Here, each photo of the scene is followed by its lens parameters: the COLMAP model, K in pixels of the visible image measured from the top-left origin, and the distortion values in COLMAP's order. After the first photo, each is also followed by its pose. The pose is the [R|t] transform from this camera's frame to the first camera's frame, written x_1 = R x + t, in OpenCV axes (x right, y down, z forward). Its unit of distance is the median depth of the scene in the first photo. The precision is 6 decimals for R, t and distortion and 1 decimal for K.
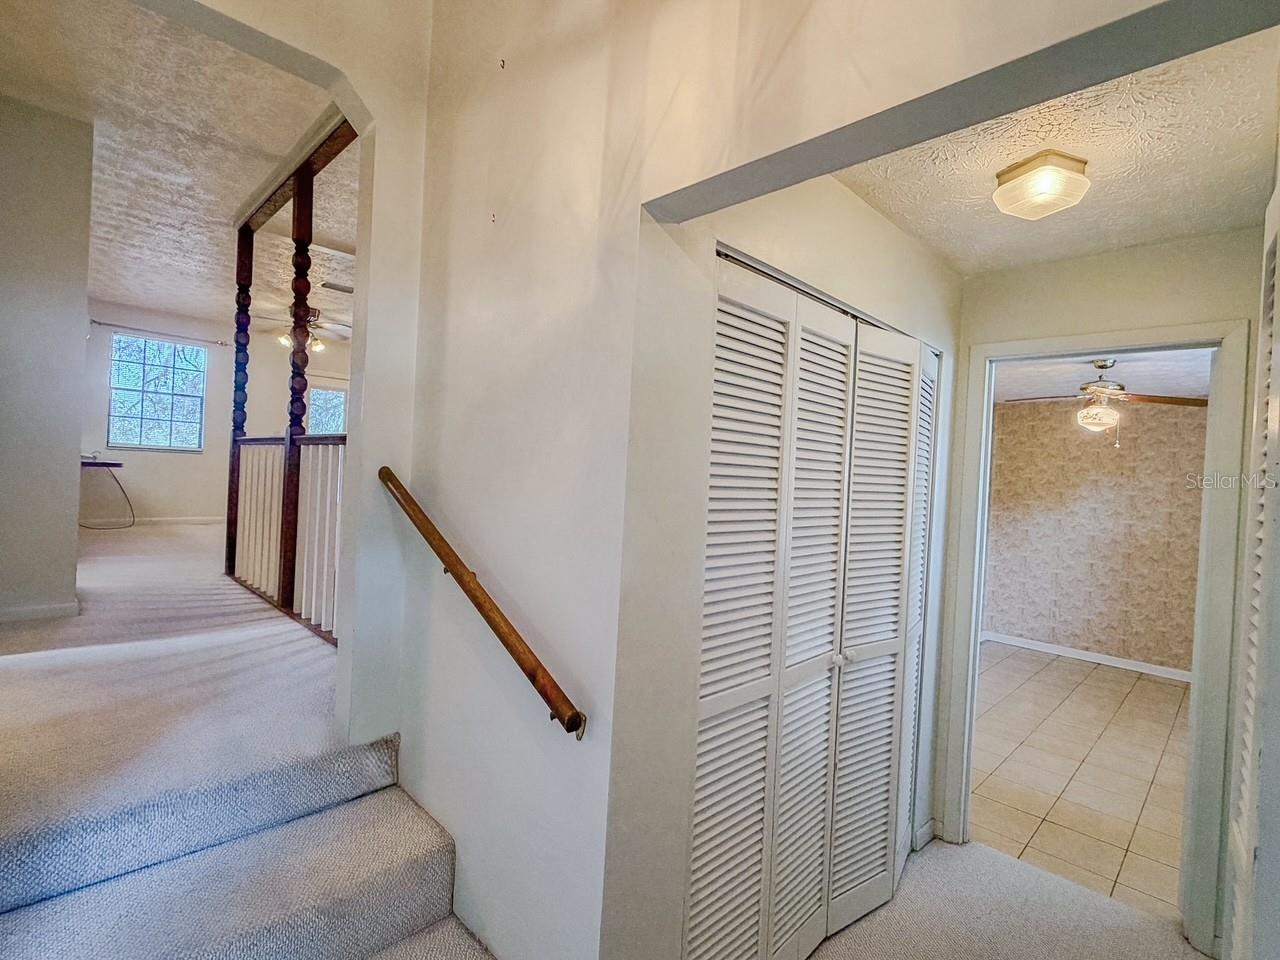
lens RADIAL K [[607.5, 0, 636.7], [0, 607.5, 481.2], [0, 0, 1]] dist [-0.002517, 0.000140]
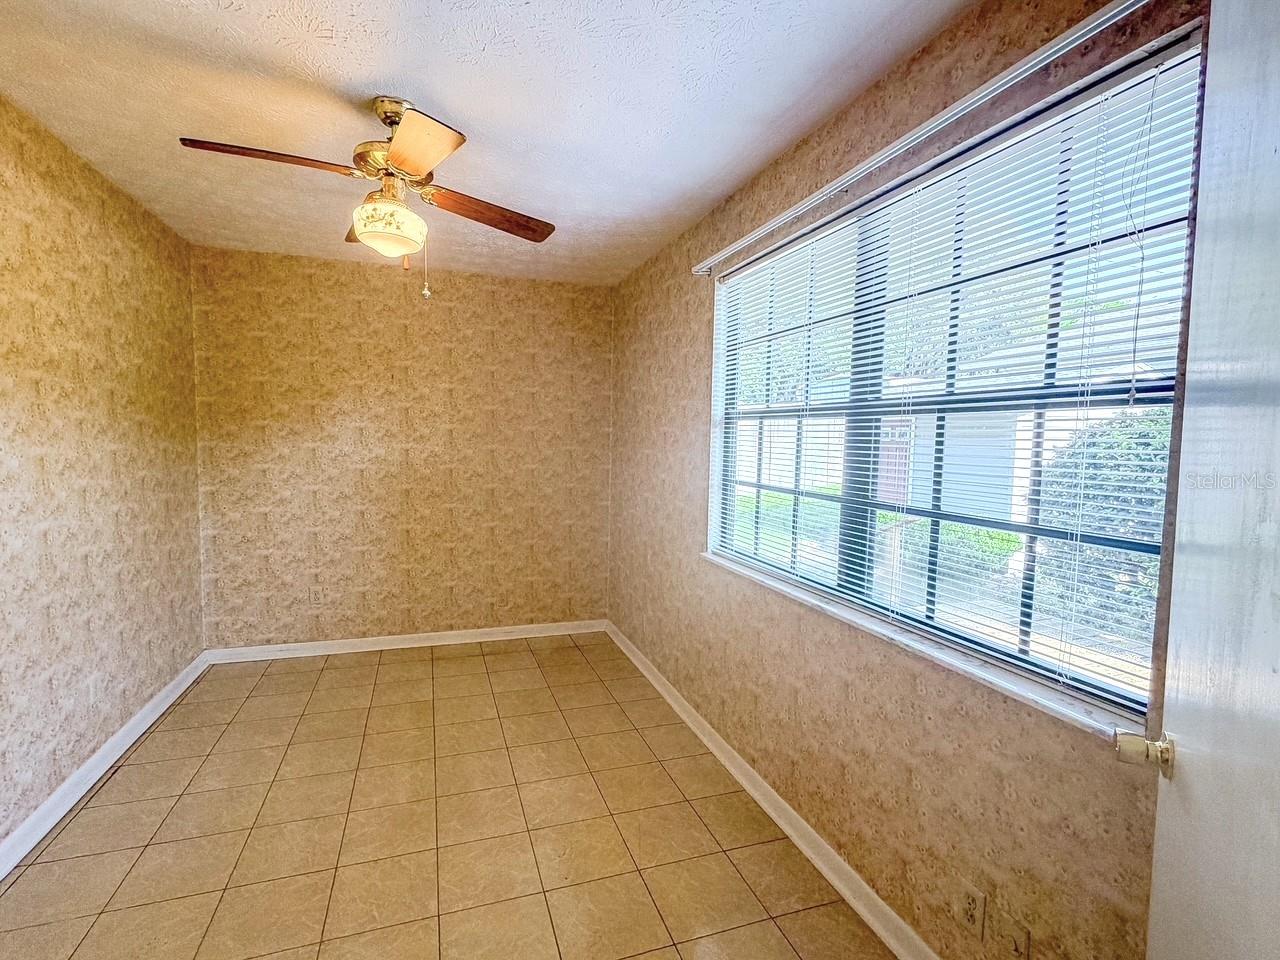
lens RADIAL K [[607.5, 0, 636.7], [0, 607.5, 482.2], [0, 0, 1]] dist [-0.002517, 0.000140]
pose [[0.428144, -0.105595, 0.897520, 0.286754], [0.011876, 0.993722, 0.111248, 0.033921], [-0.903633, -0.036971, 0.426710, 0.450743]]
